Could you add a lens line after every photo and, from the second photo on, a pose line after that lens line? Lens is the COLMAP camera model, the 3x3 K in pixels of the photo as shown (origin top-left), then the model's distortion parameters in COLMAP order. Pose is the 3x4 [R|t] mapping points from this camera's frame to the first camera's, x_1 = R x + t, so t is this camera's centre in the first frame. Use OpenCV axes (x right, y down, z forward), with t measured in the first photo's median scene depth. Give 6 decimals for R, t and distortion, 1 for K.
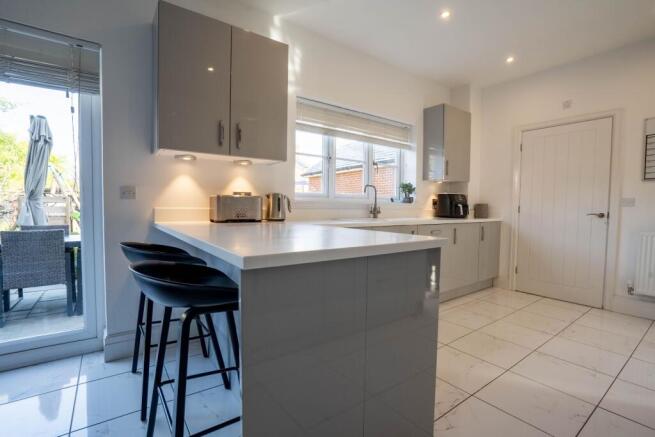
lens RADIAL K [[305.9, 0, 327.5], [0, 305.9, 218.9], [0, 0, 1]] dist [-0.034645, 0.000073]
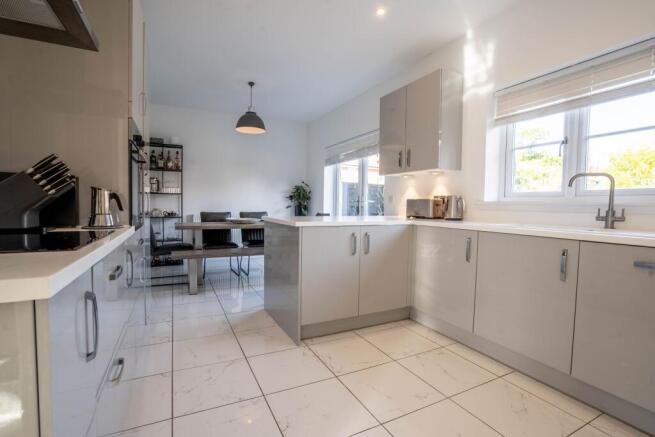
lens RADIAL K [[305.9, 0, 324.9], [0, 305.9, 219.3], [0, 0, 1]] dist [-0.034645, 0.000073]
pose [[-0.166978, 0.034735, -0.985349, 0.864916], [-0.056242, 0.997416, 0.044691, -0.016854], [0.984355, 0.062881, -0.164593, 0.613450]]
